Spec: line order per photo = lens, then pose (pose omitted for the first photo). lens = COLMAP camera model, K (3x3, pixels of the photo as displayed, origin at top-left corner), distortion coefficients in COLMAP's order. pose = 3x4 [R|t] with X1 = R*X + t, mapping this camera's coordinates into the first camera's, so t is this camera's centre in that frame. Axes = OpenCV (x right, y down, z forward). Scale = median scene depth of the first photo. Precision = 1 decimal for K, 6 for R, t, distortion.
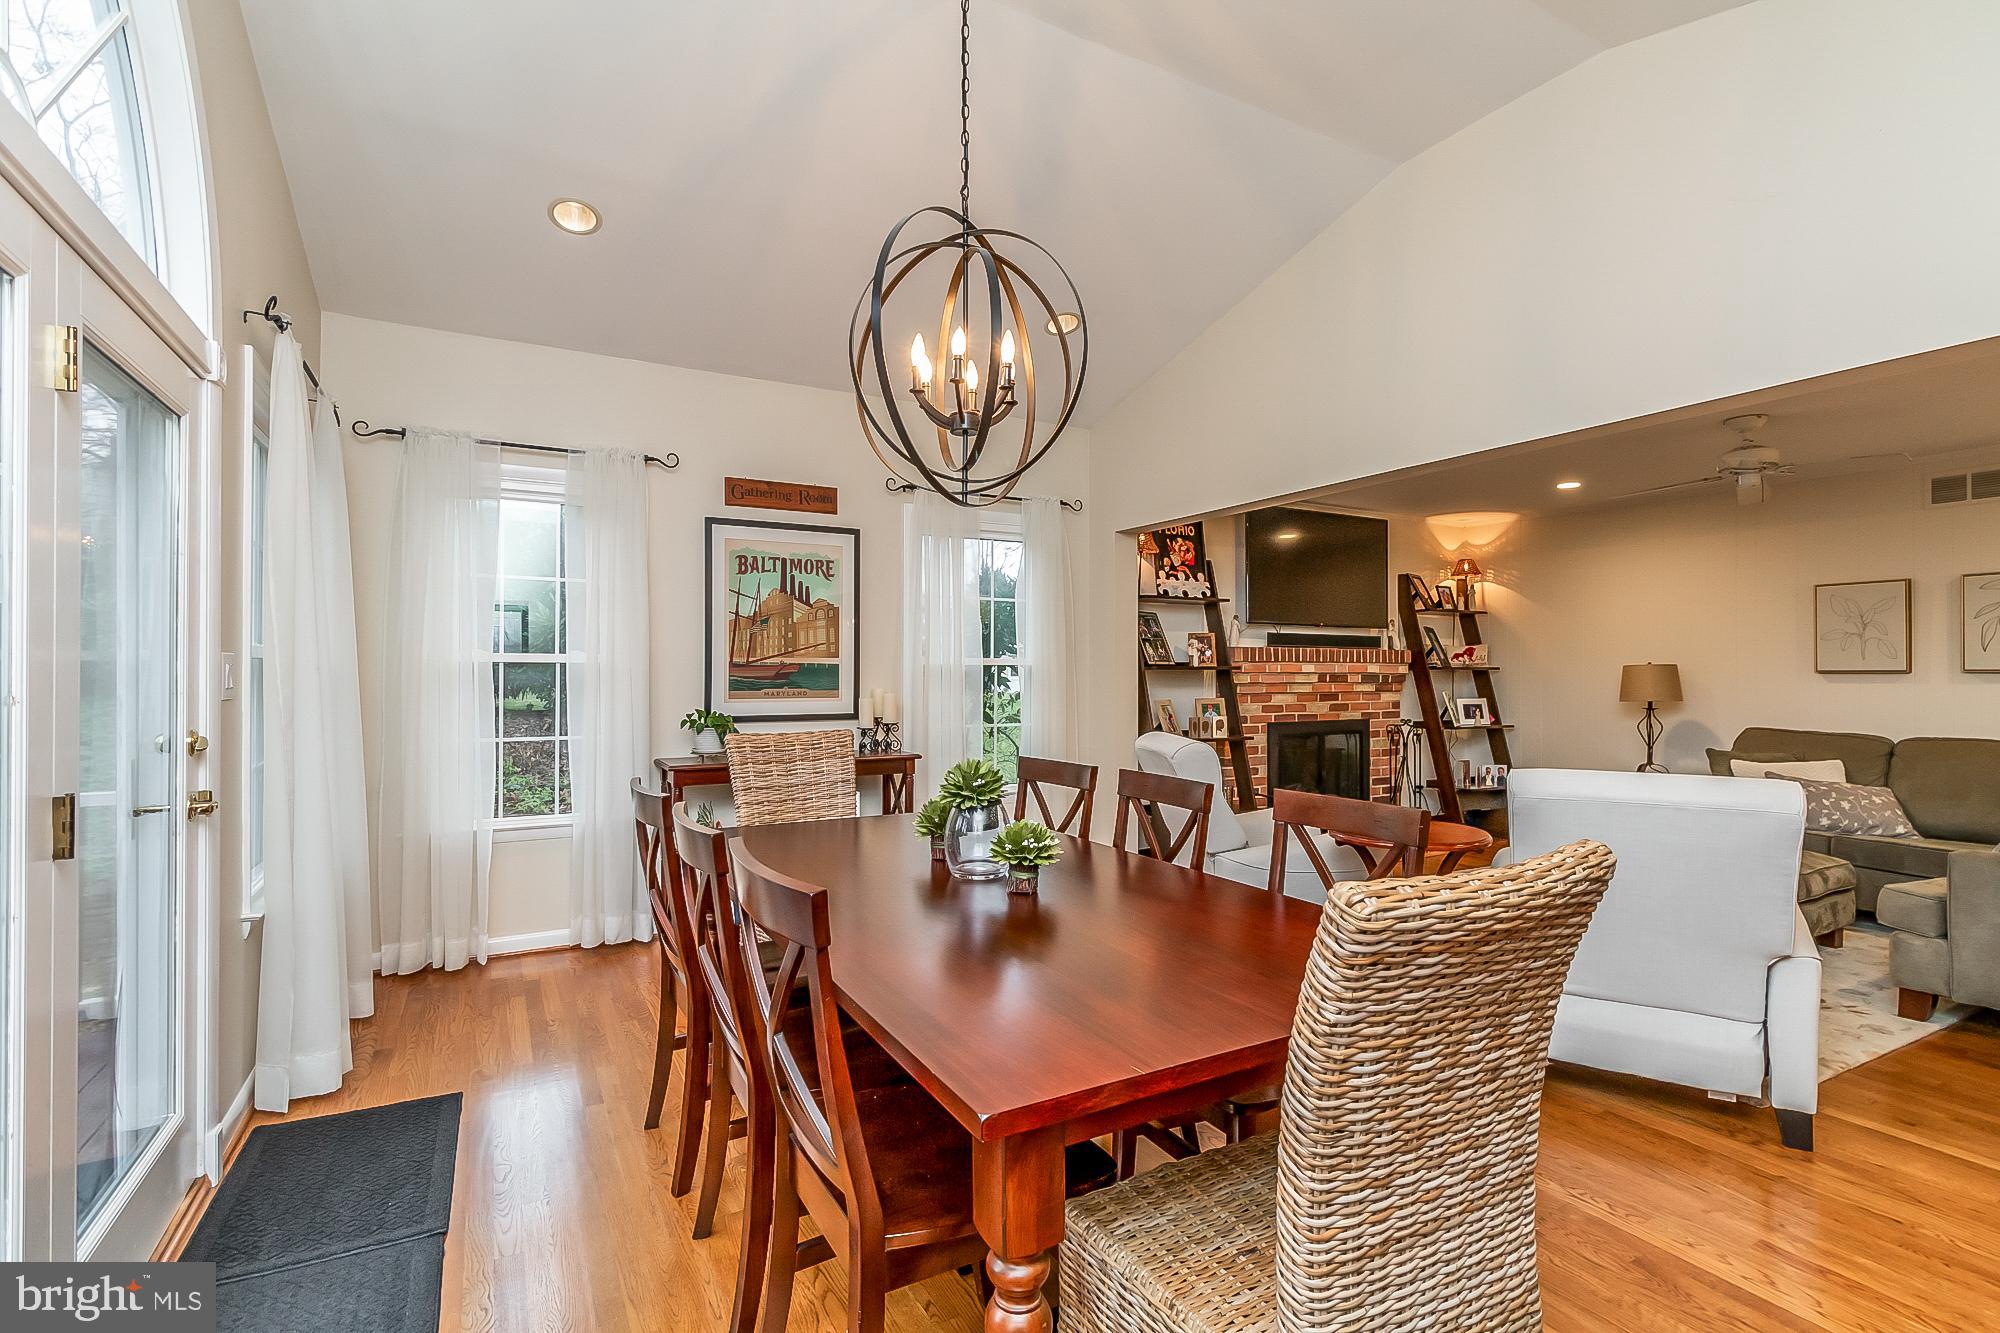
lens RADIAL K [[933.3, 0, 1005.0], [0, 933.3, 668.9], [0, 0, 1]] dist [0.002836, 0.000638]
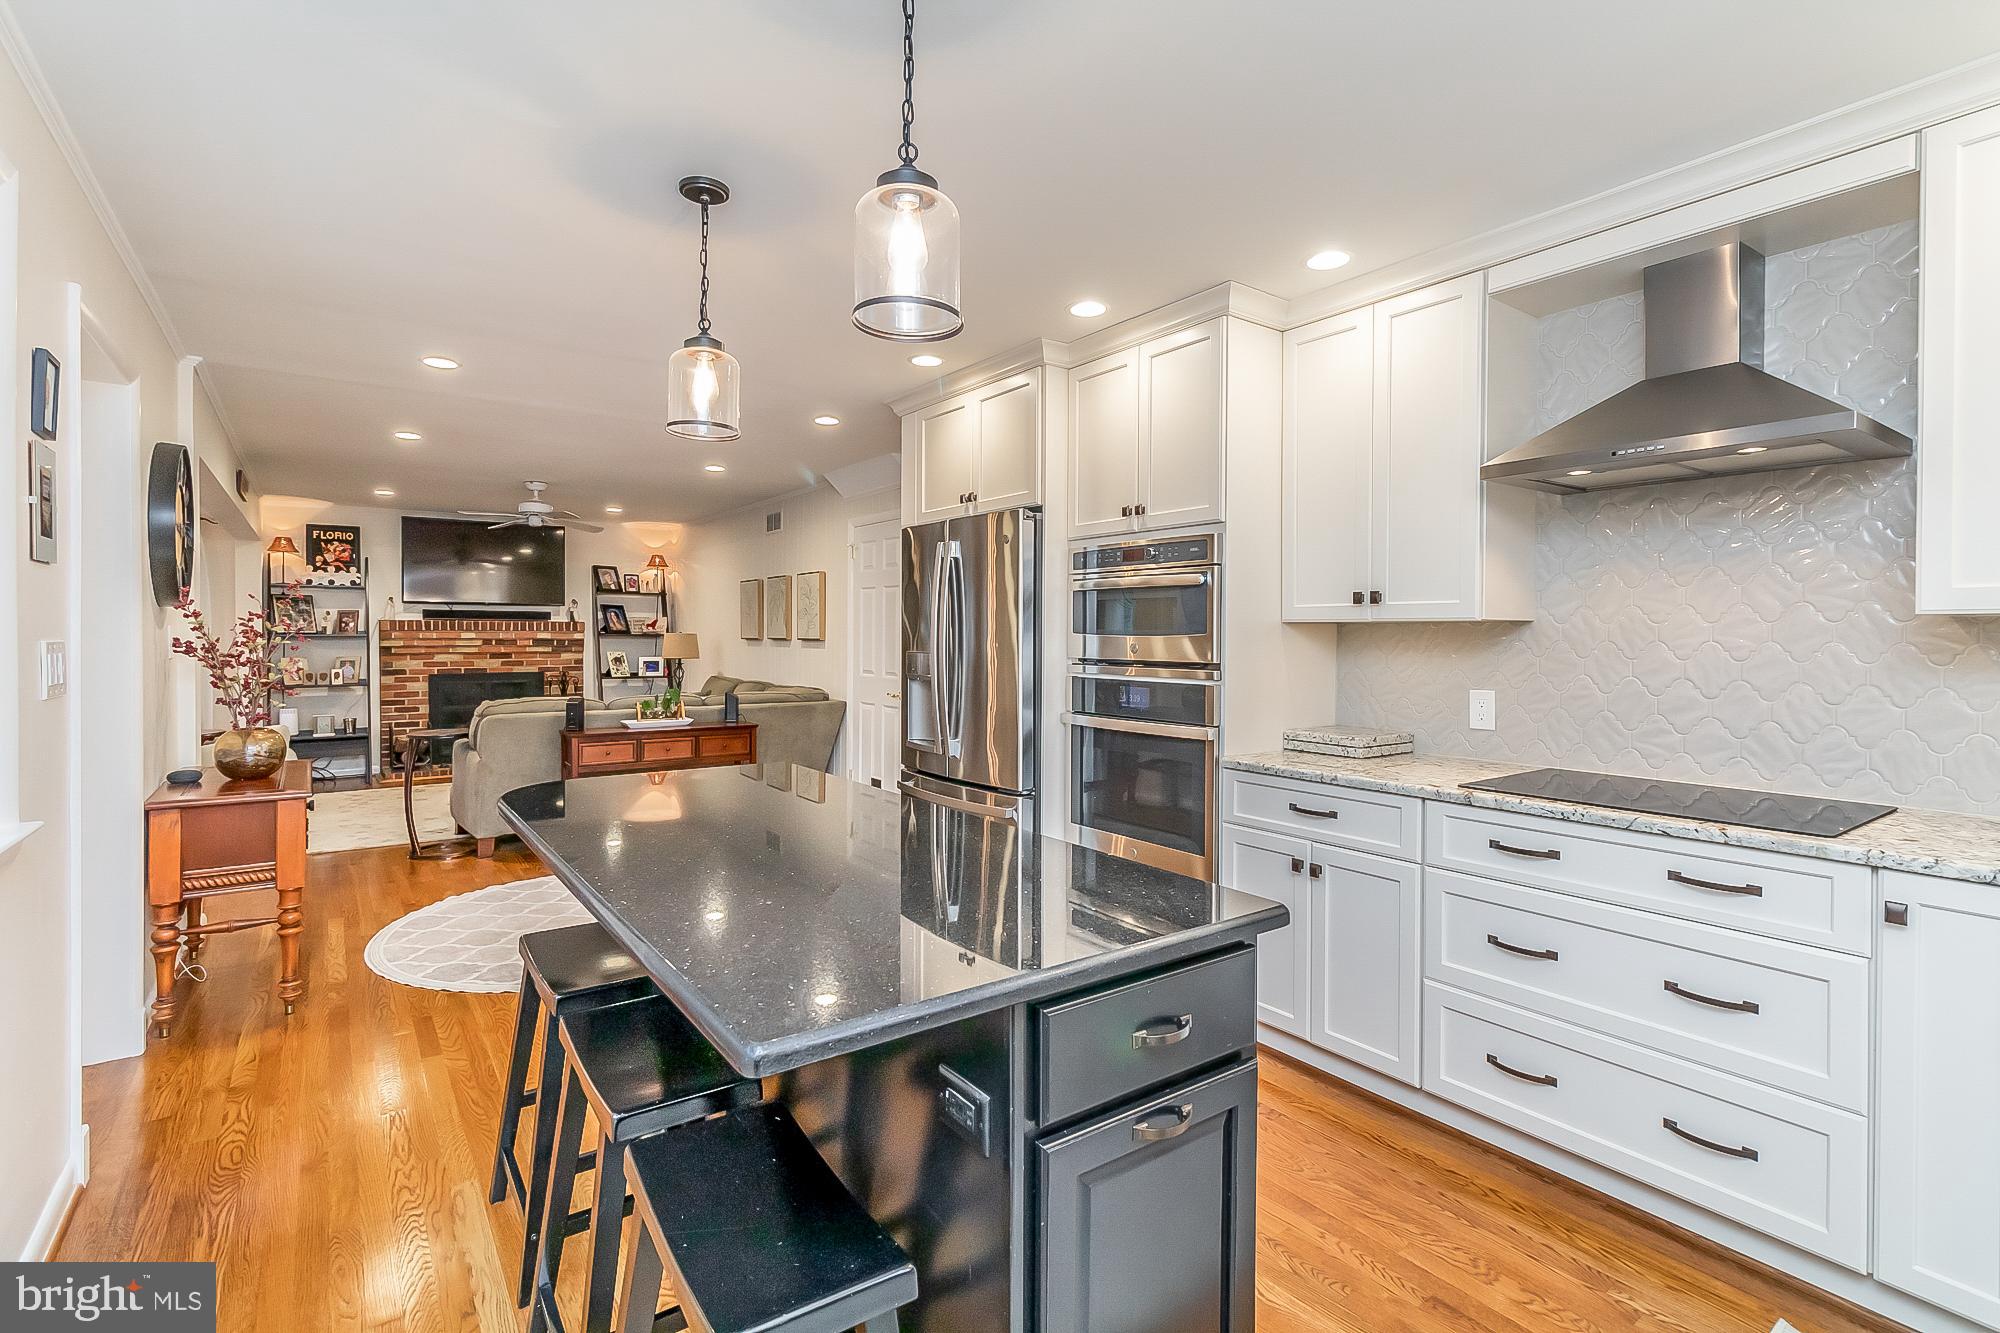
lens RADIAL K [[918.7, 0, 997.8], [0, 918.7, 643.6], [0, 0, 1]] dist [0.000660, 0.000233]
pose [[0.993070, 0.000733, 0.117522, 1.016873], [-0.002444, 0.999893, 0.014418, -0.010442], [-0.117499, -0.014605, 0.992966, -0.483824]]
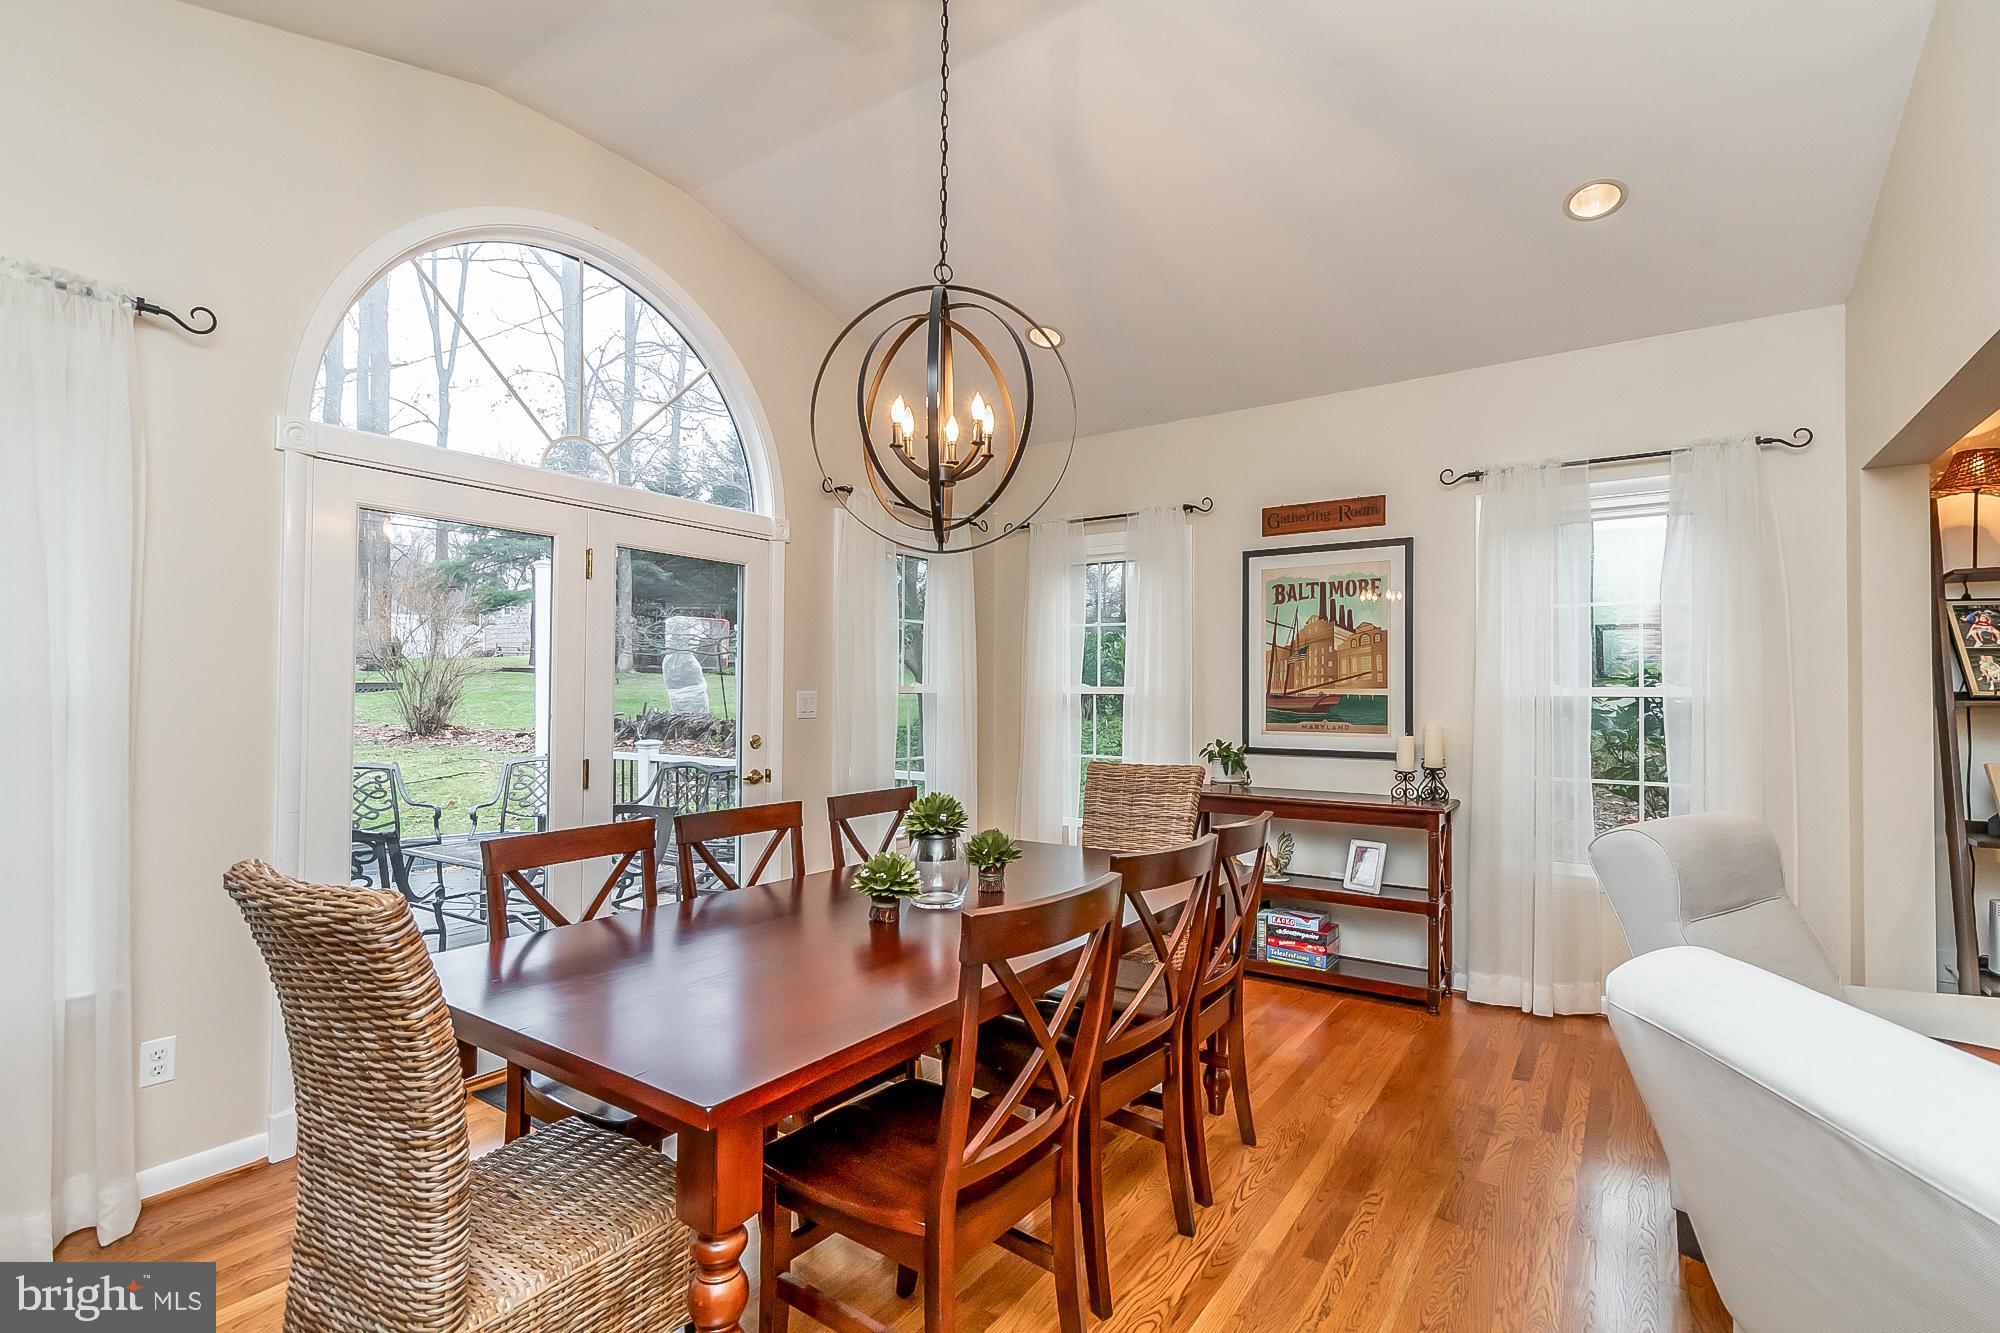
lens RADIAL K [[937.9, 0, 1003.6], [0, 937.9, 680.2], [0, 0, 1]] dist [-0.002930, -0.000131]
pose [[0.446233, -0.013062, -0.894822, 0.368856], [-0.002111, 0.999875, -0.015649, -0.004190], [0.894915, 0.008872, 0.446149, 0.237280]]
